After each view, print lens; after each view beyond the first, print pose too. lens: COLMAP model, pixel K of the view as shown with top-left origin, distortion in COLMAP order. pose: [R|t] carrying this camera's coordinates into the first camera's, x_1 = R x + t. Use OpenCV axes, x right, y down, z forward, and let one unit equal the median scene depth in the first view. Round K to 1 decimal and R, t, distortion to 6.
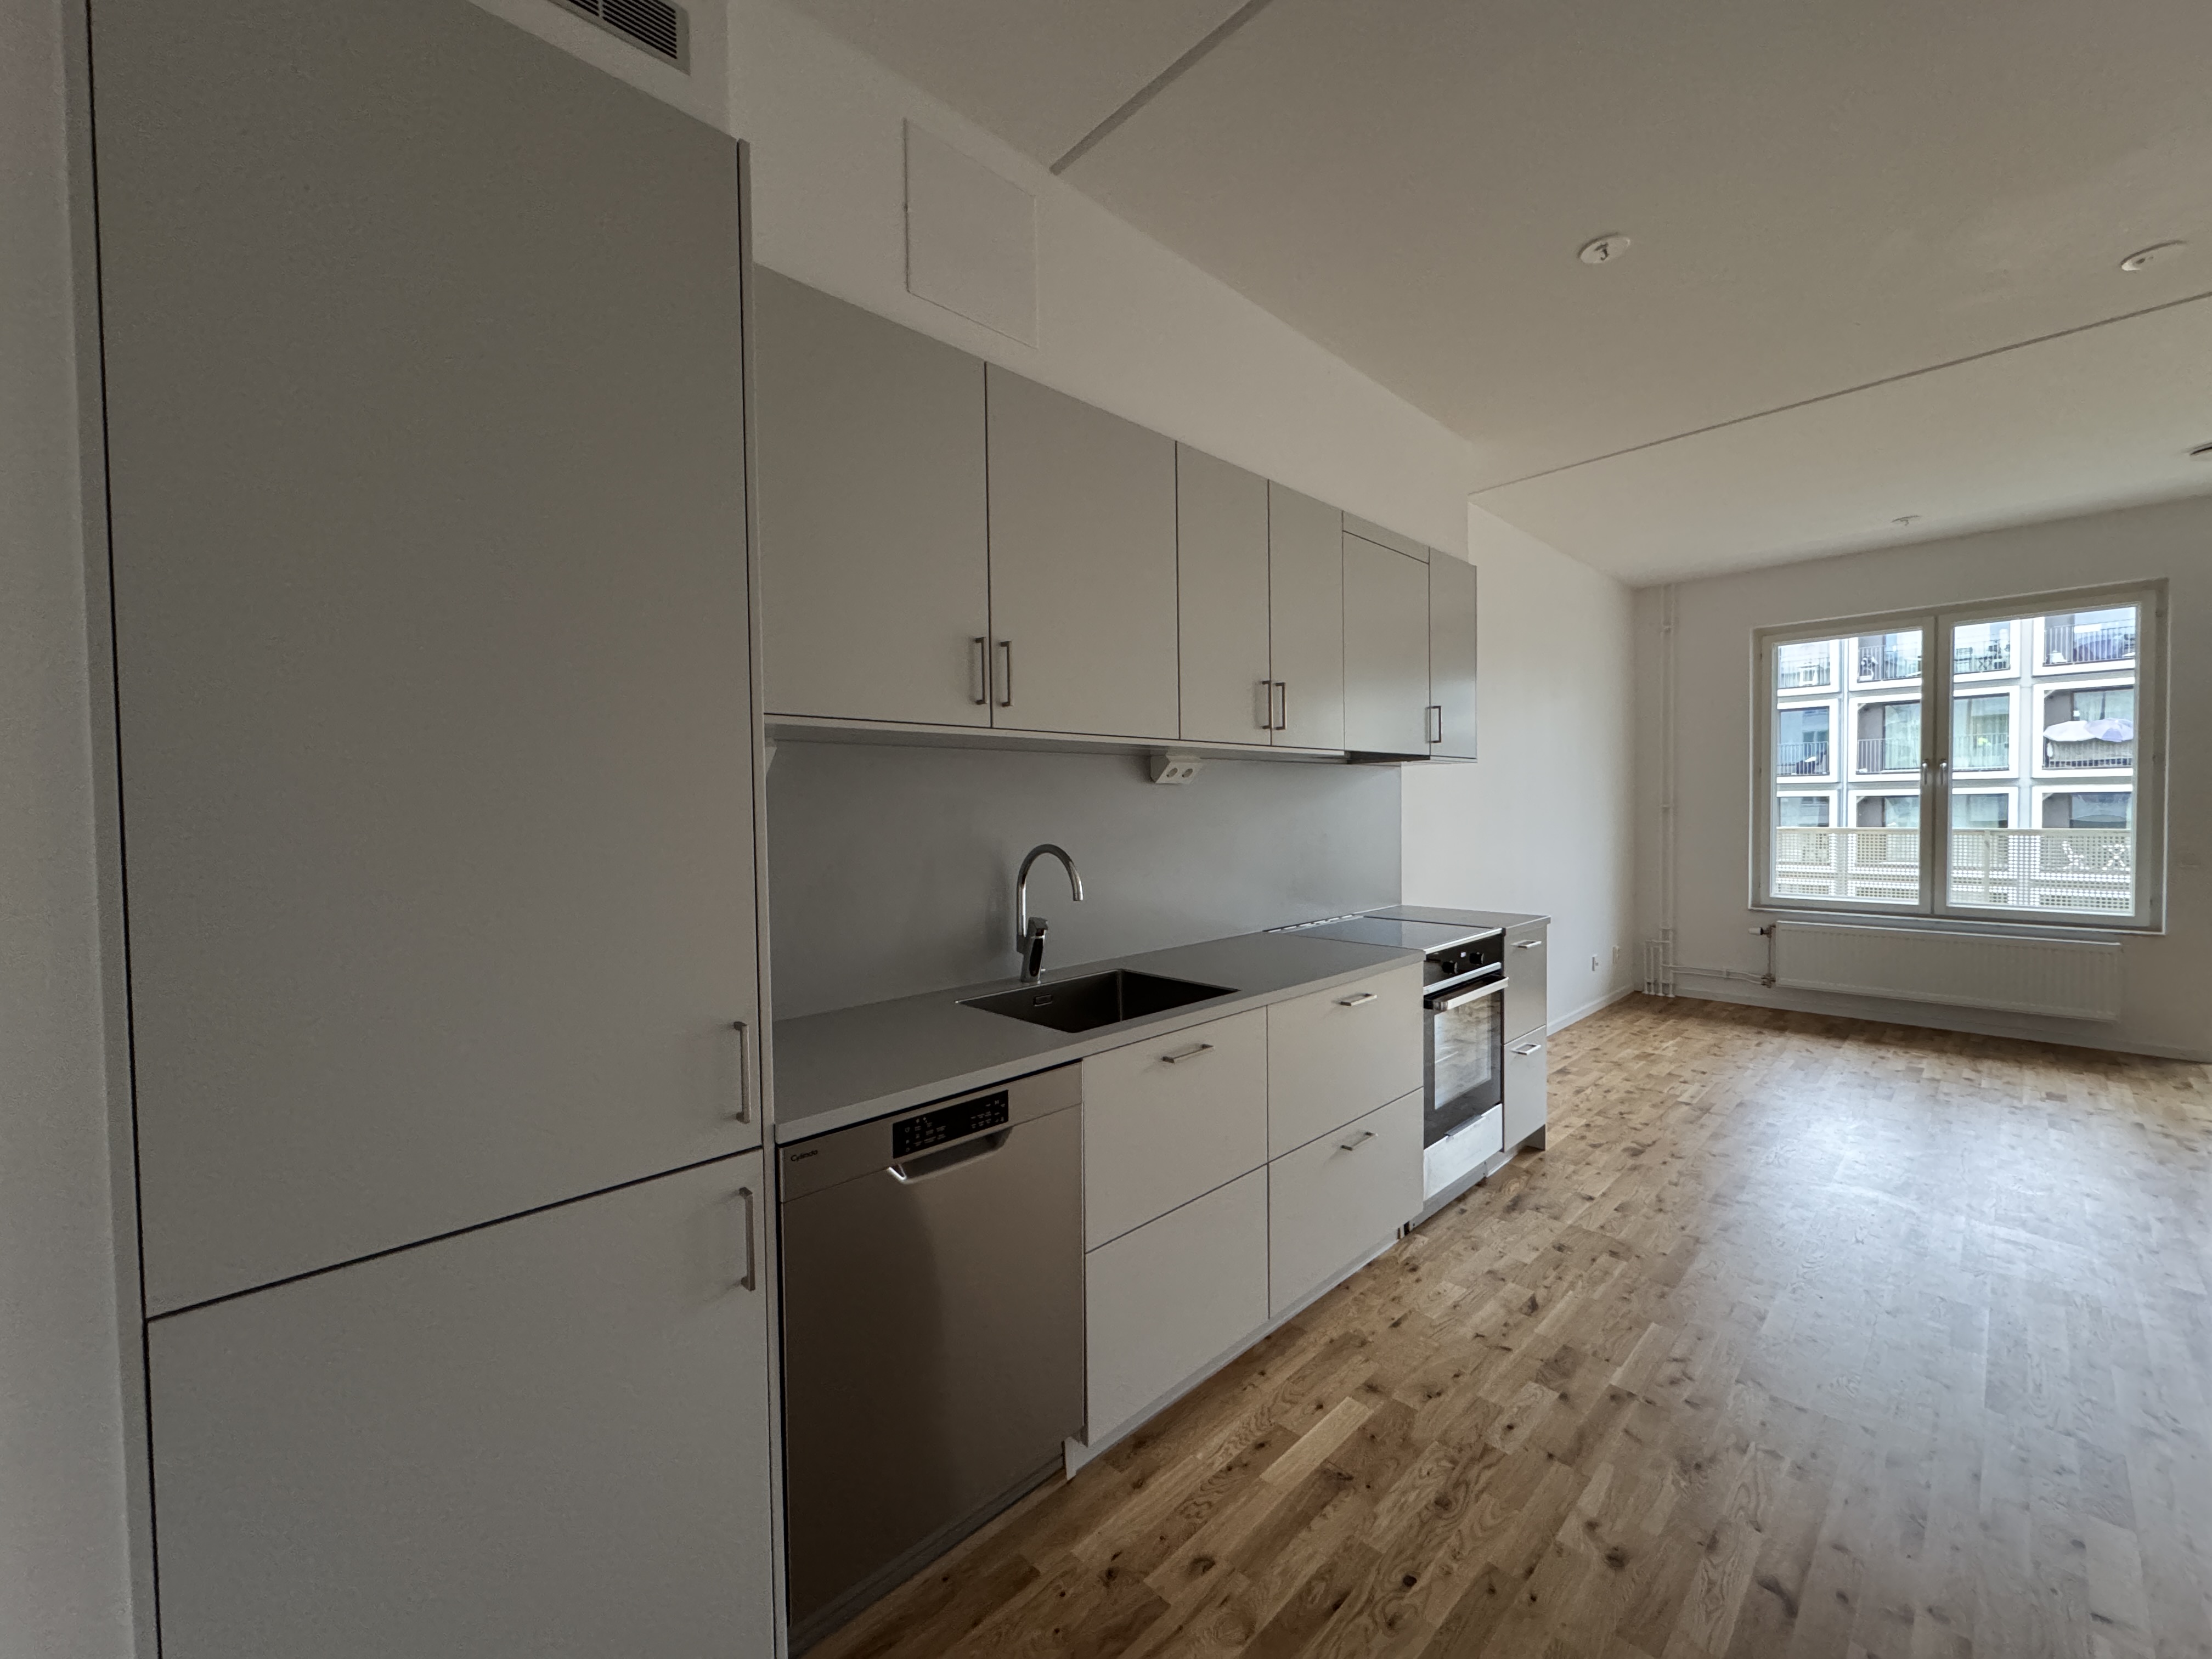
lens RADIAL K [[883.1, 0, 1096.4], [0, 883.1, 829.3], [0, 0, 1]] dist [-0.000492, 0.000177]
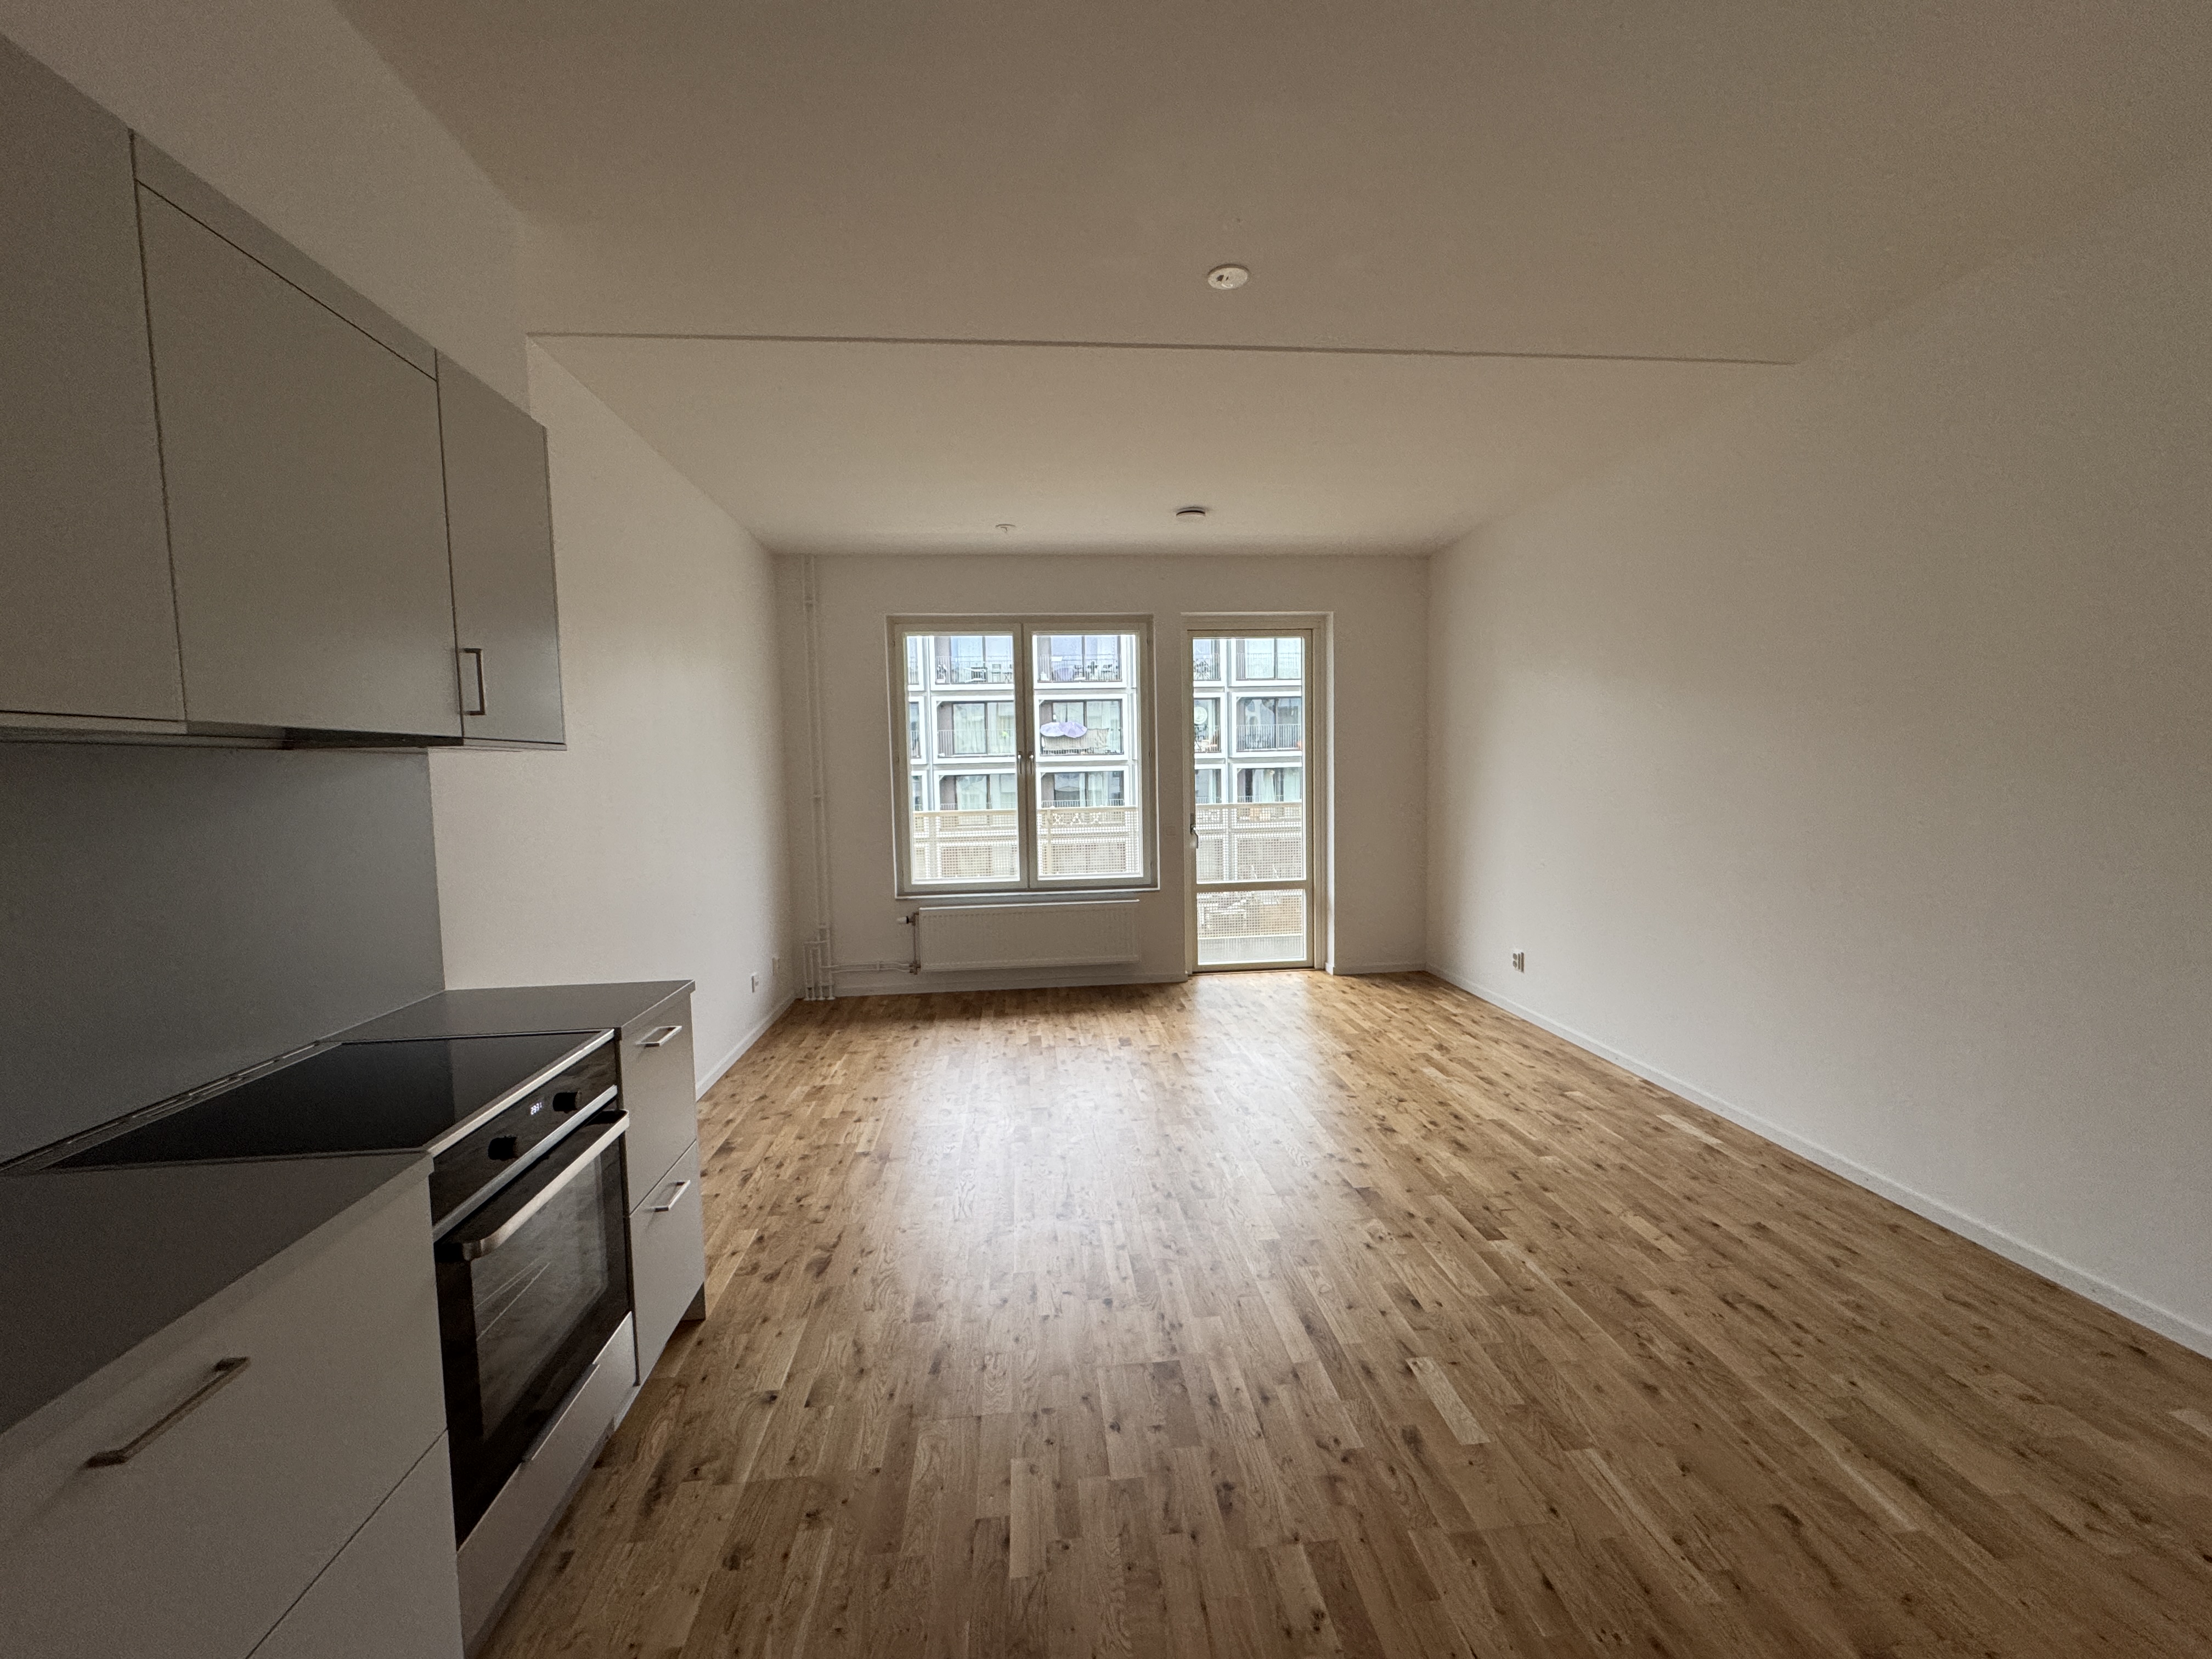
lens RADIAL K [[883.1, 0, 1104.6], [0, 883.1, 828.9], [0, 0, 1]] dist [-0.000492, 0.000177]
pose [[0.619519, -0.053236, 0.783175, 0.240073], [0.034711, 0.998580, 0.040421, -0.044219], [-0.784214, 0.002143, 0.620486, 0.432282]]
